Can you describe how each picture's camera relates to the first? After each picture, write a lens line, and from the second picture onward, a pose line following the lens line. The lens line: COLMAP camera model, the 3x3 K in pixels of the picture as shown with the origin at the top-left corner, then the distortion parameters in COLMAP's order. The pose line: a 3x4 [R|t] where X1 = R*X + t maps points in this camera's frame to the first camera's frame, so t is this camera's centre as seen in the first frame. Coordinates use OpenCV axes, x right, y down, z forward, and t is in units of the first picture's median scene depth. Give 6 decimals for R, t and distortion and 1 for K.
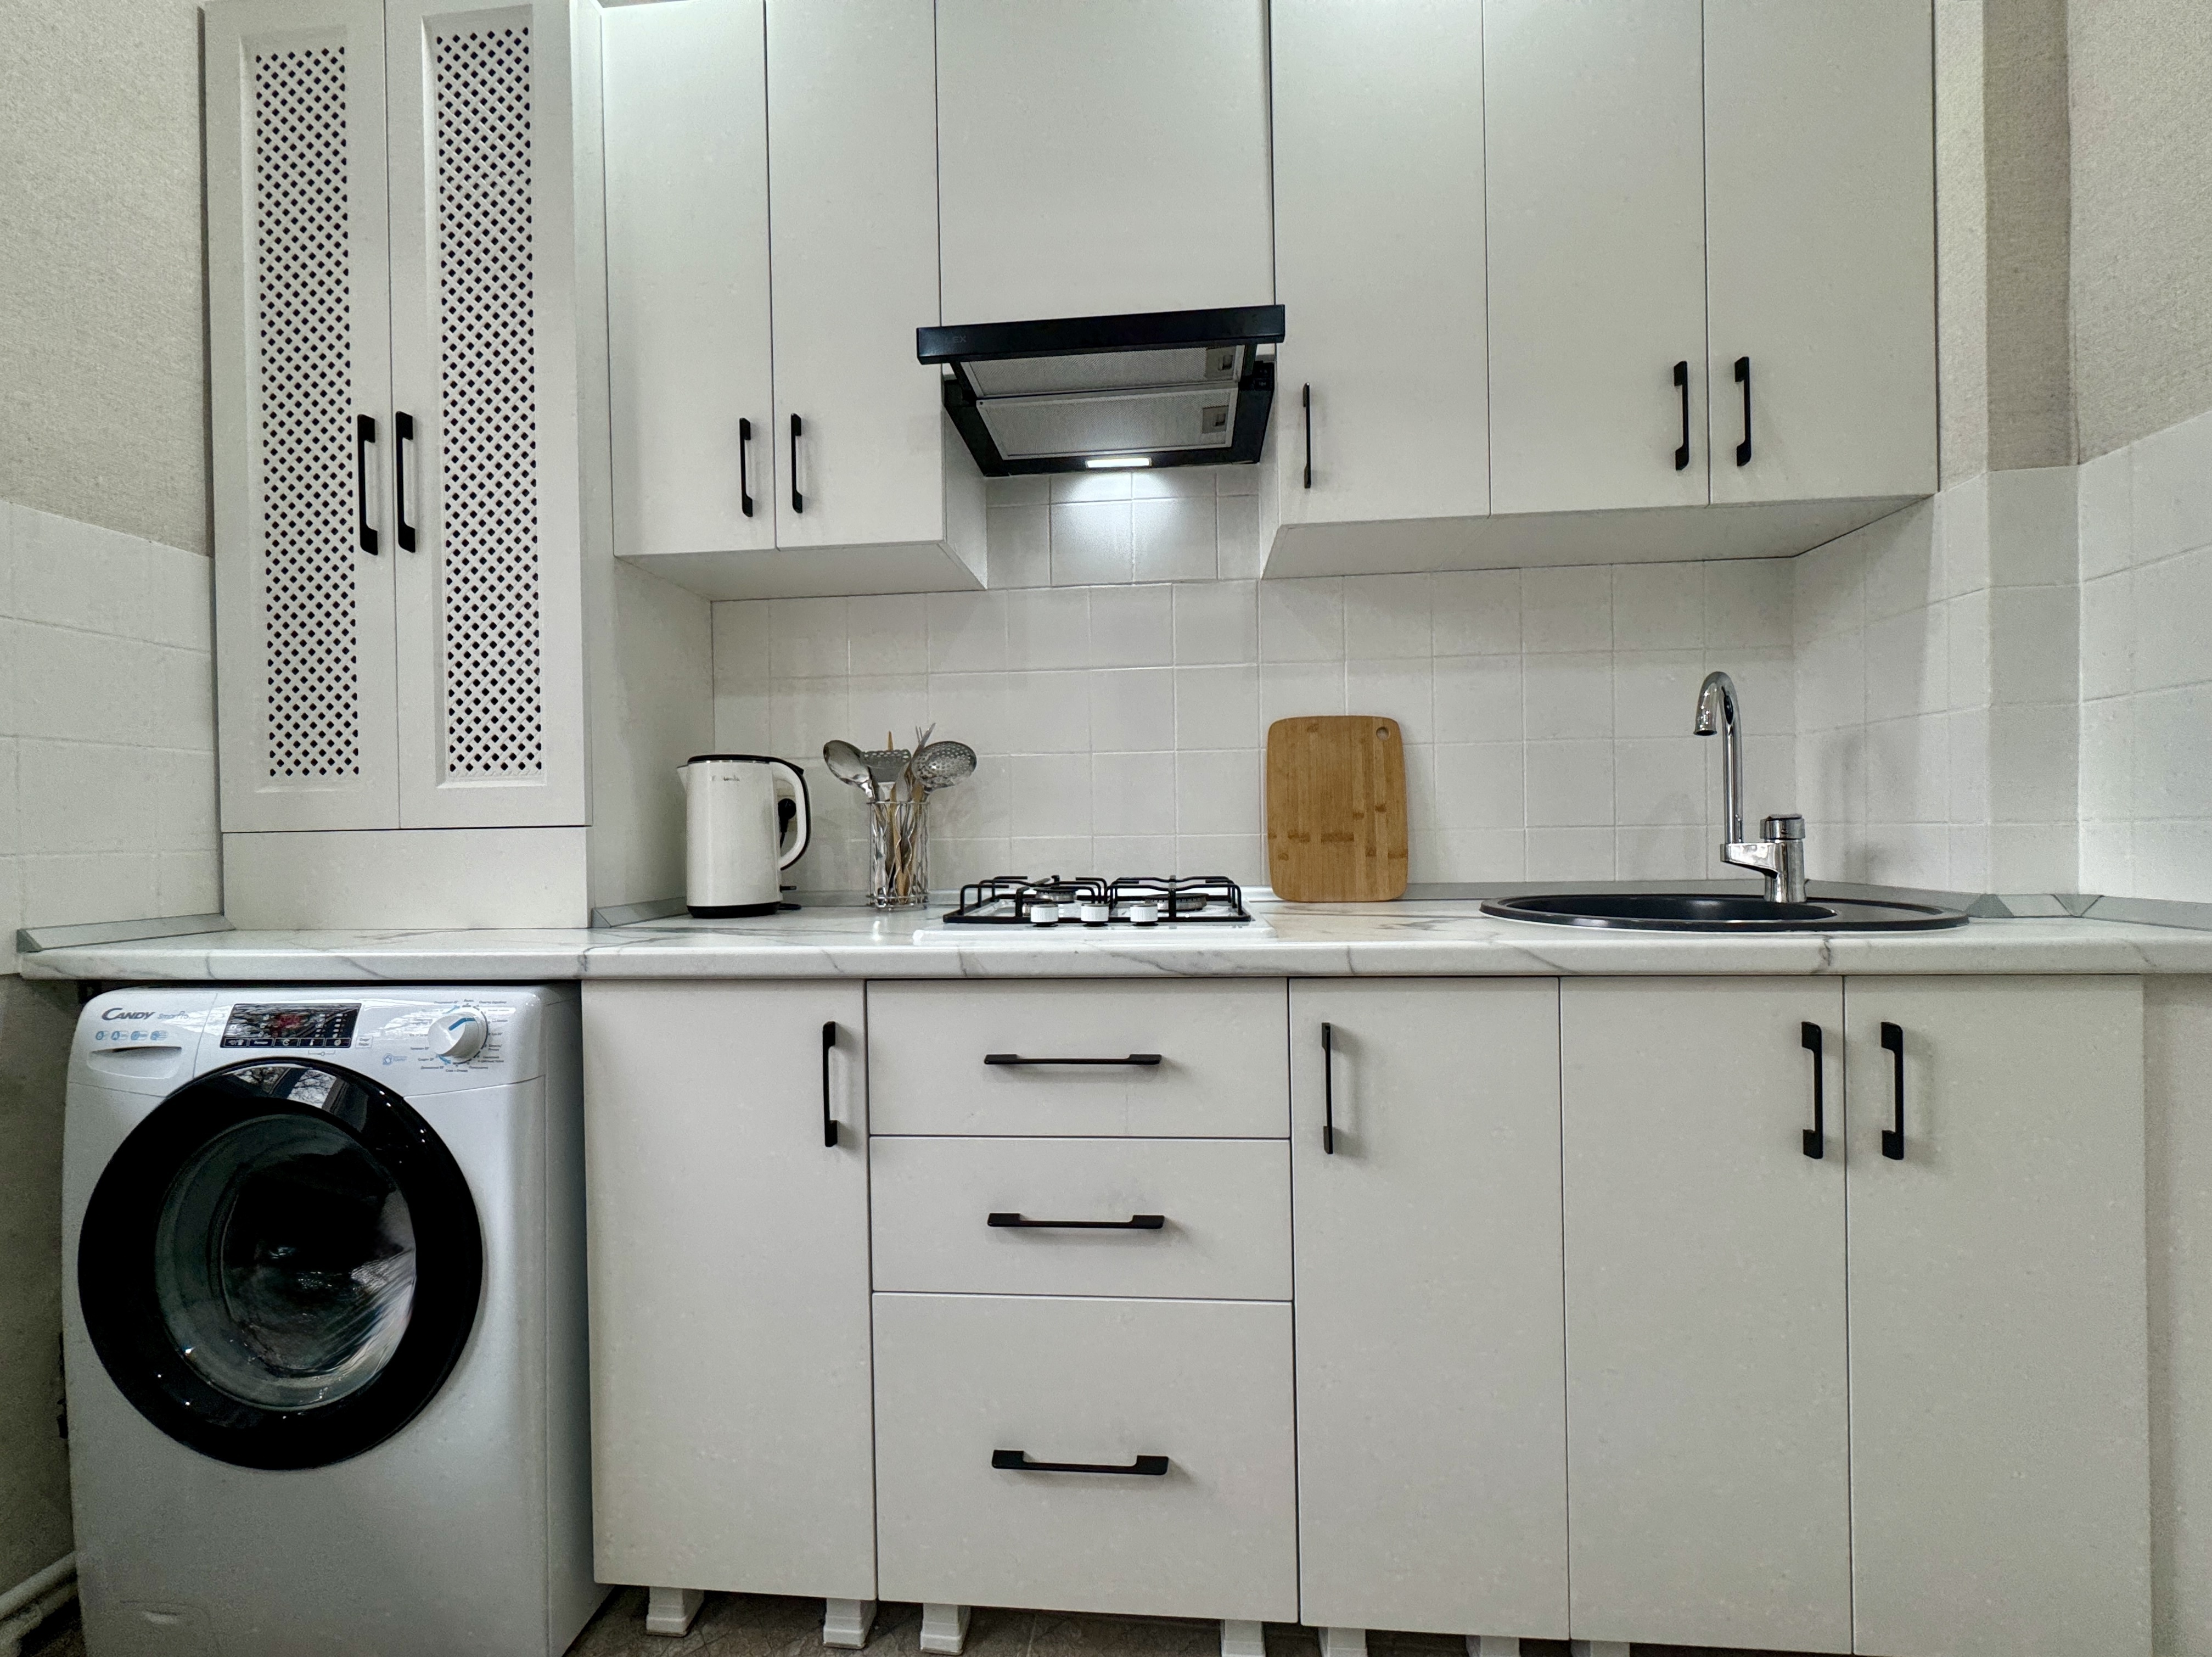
lens RADIAL K [[882.9, 0, 1107.1], [0, 882.9, 829.0], [0, 0, 1]] dist [-0.004280, 0.000228]
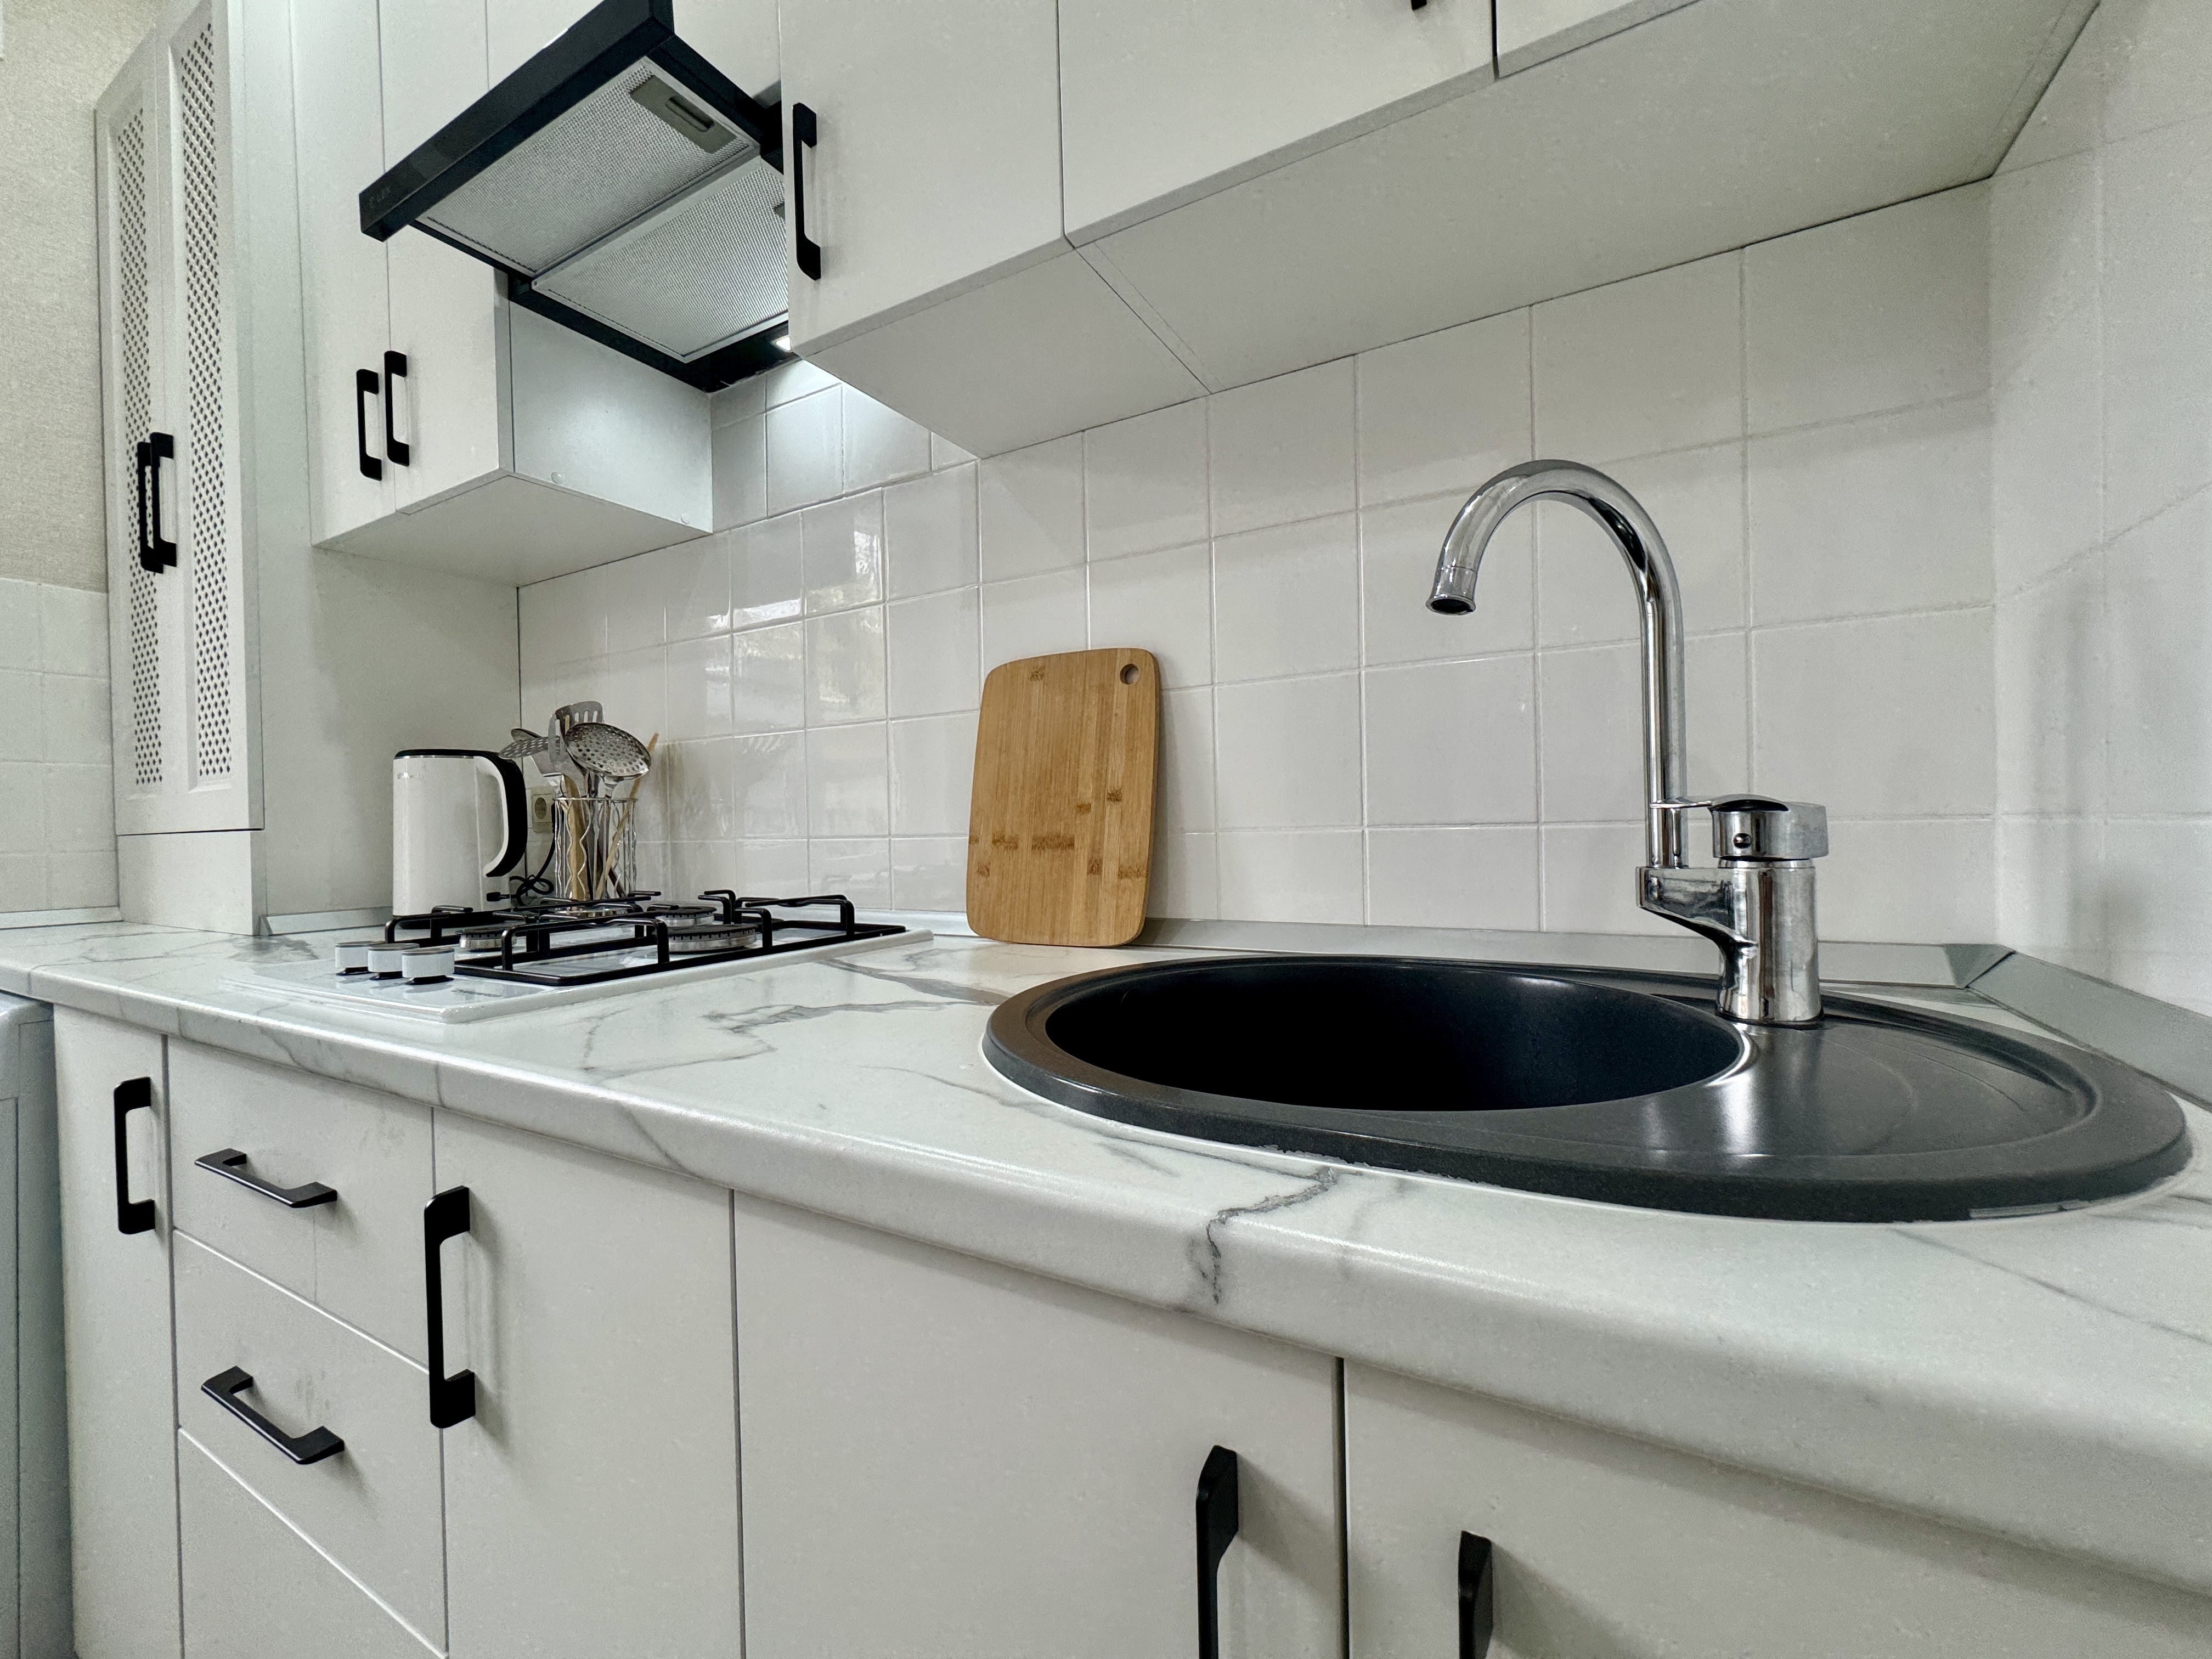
lens RADIAL K [[882.7, 0, 1111.4], [0, 882.7, 831.7], [0, 0, 1]] dist [-0.004280, 0.000228]
pose [[0.917671, -0.000392, -0.397342, 0.558988], [0.006804, 0.999868, 0.014729, -0.007632], [0.397284, -0.016220, 0.917553, 0.435488]]
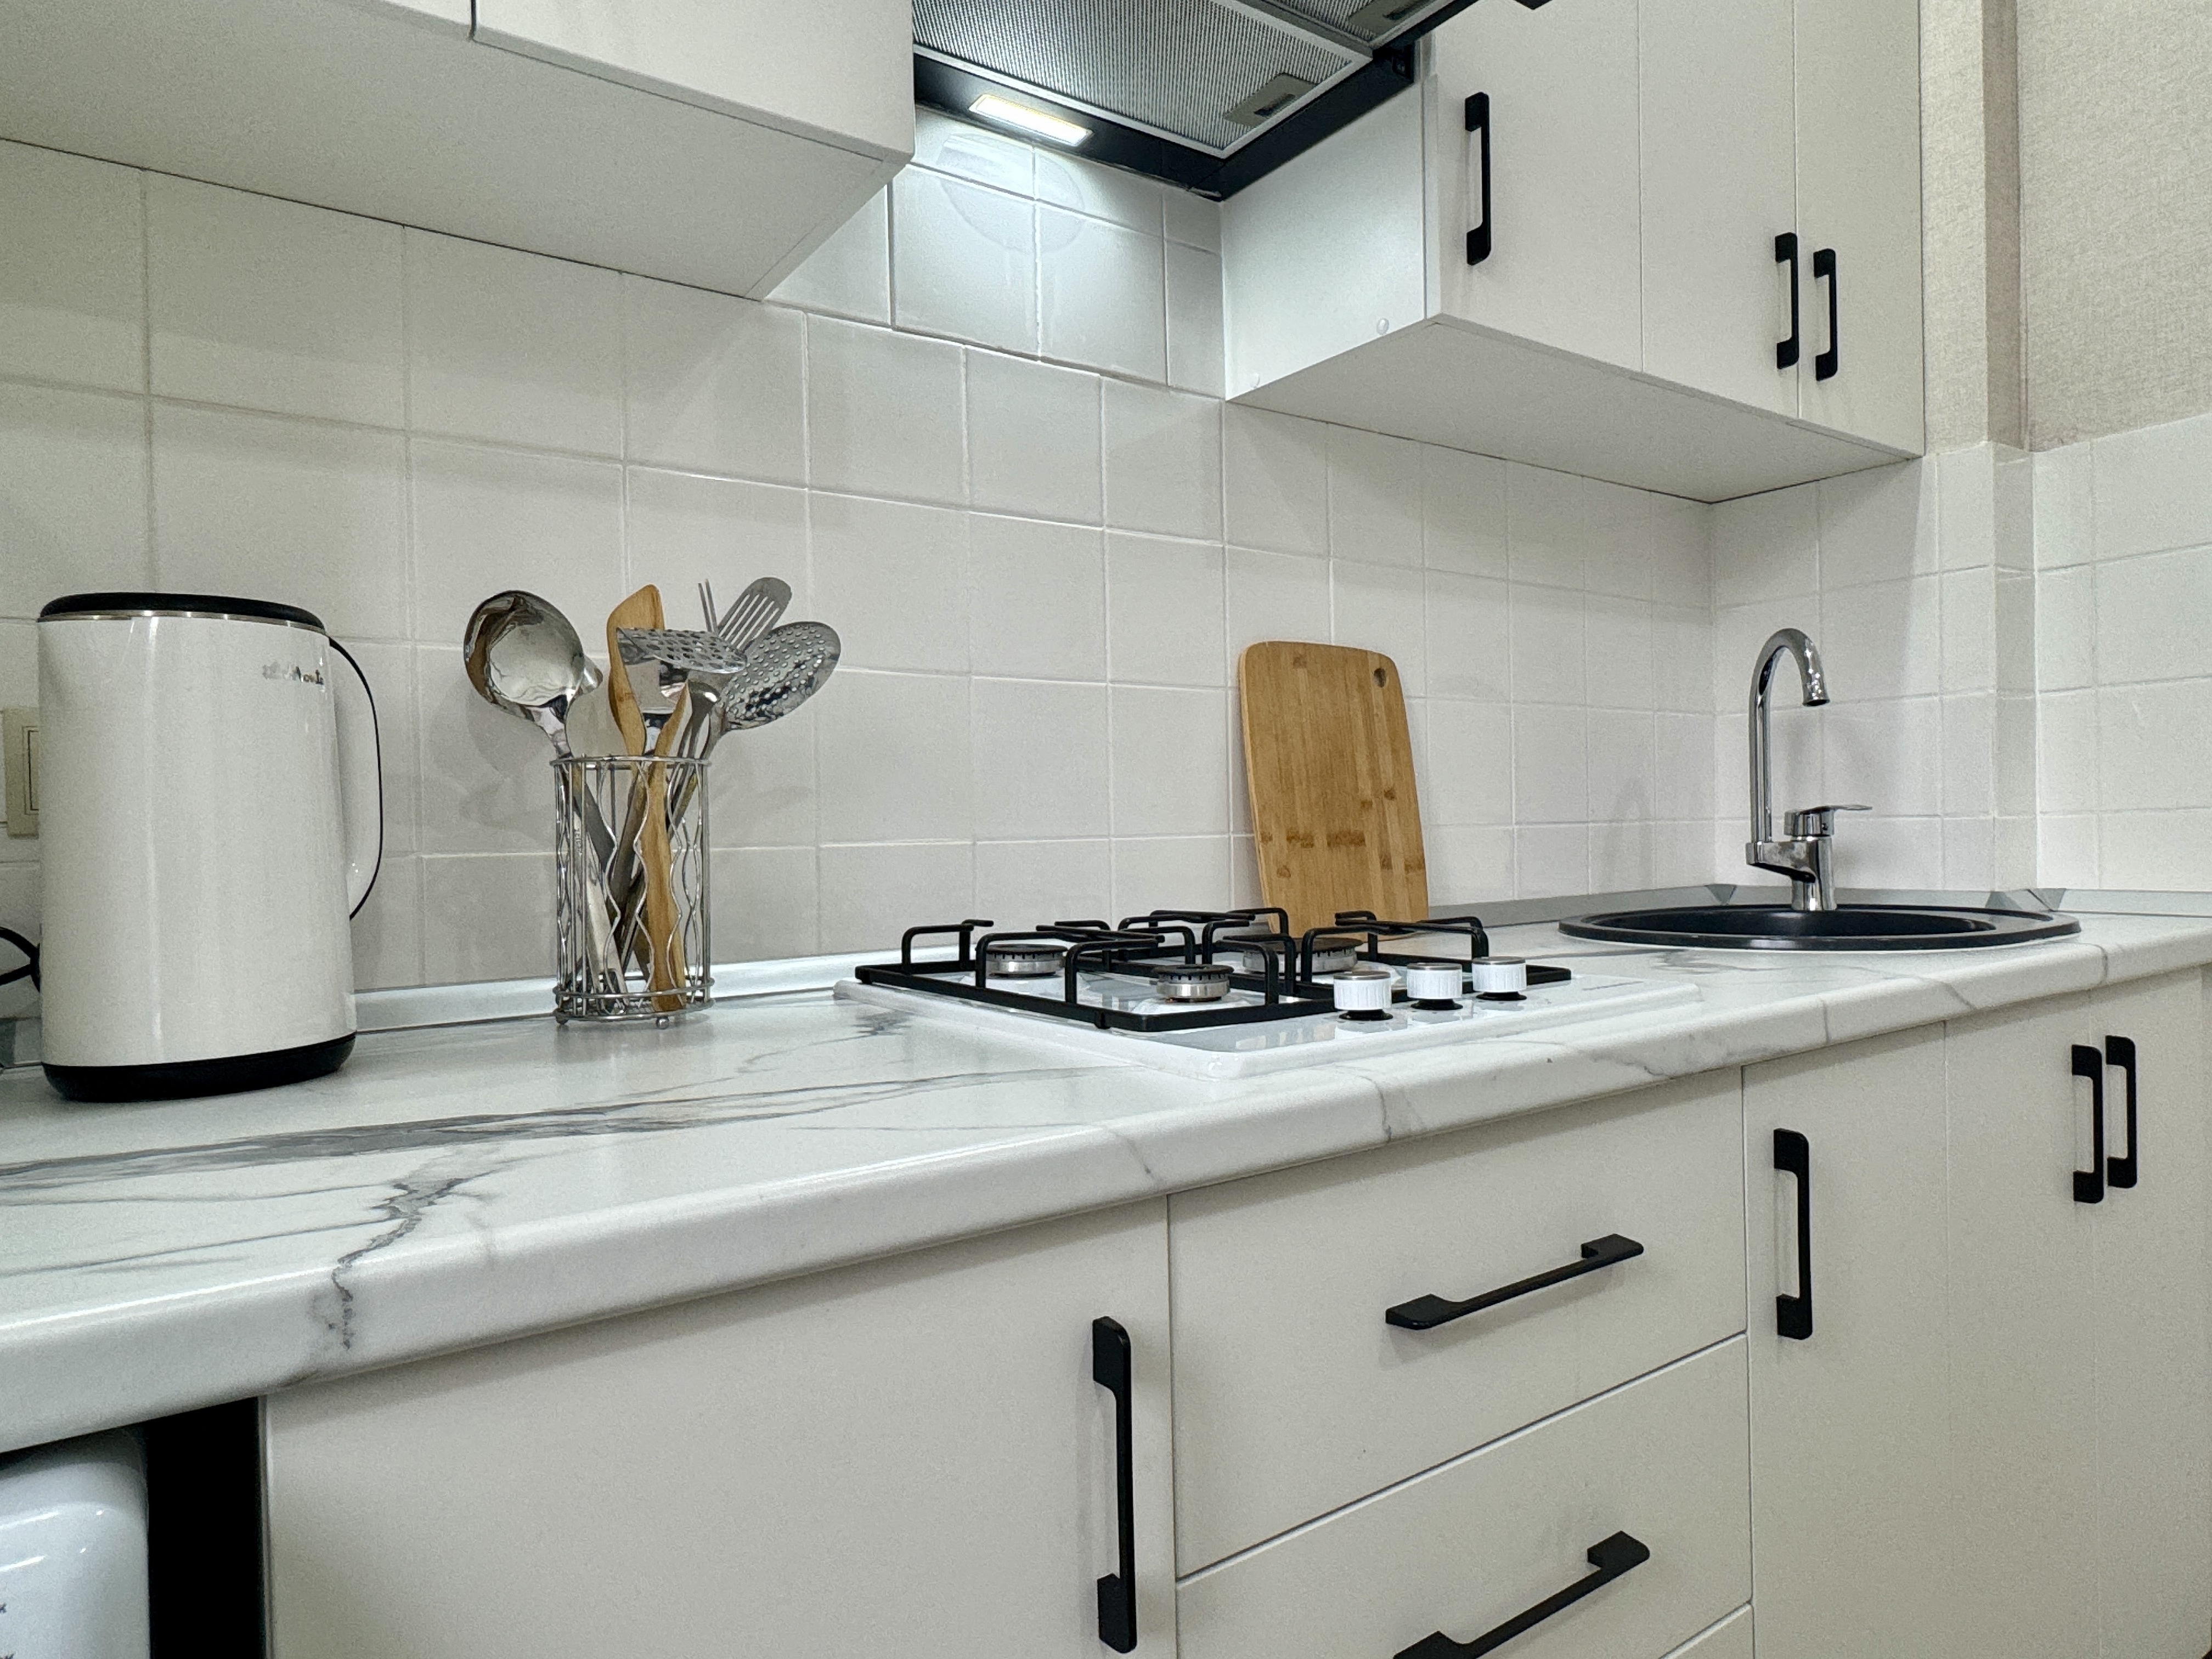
lens RADIAL K [[1339.8, 0, 1110.3], [0, 1339.8, 825.8], [0, 0, 1]] dist [-0.000094, 0.002164]
pose [[0.763059, 0.001318, 0.646327, -0.480645], [0.007478, 0.999913, -0.010867, 0.009103], [-0.646285, 0.013126, 0.762983, 0.390879]]
